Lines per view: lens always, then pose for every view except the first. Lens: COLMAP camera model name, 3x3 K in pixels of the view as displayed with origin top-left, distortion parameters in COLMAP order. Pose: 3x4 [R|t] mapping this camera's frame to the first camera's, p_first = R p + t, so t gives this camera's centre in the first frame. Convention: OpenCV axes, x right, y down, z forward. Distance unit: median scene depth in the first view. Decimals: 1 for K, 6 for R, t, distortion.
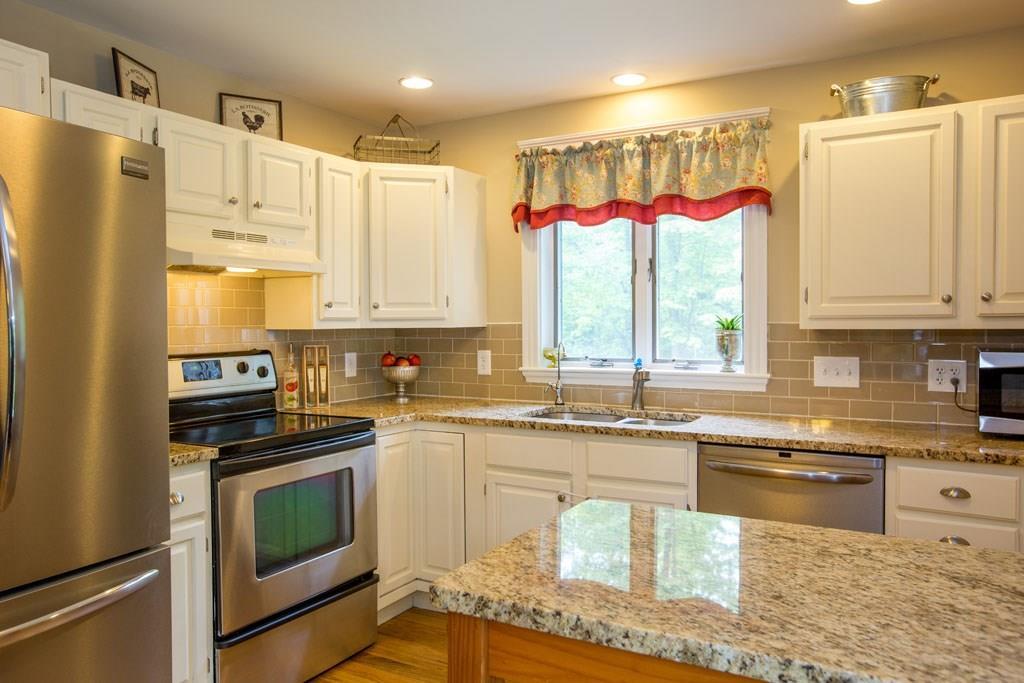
lens RADIAL K [[760.4, 0, 513.2], [0, 760.4, 342.2], [0, 0, 1]] dist [0.005534, 0.010059]
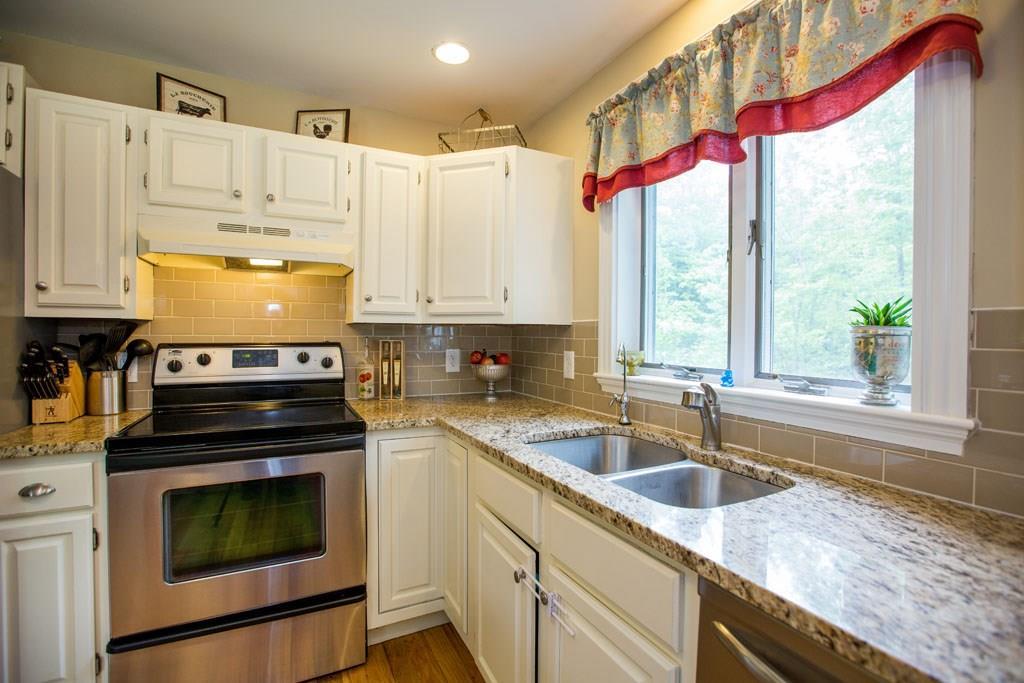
lens RADIAL K [[468.2, 0, 507.6], [0, 468.2, 338.8], [0, 0, 1]] dist [-0.029528, 0.005082]
pose [[0.832942, 0.020443, -0.552982, 0.239649], [-0.030154, 0.999509, -0.008471, 0.003341], [0.552537, 0.023730, 0.833150, 0.577802]]
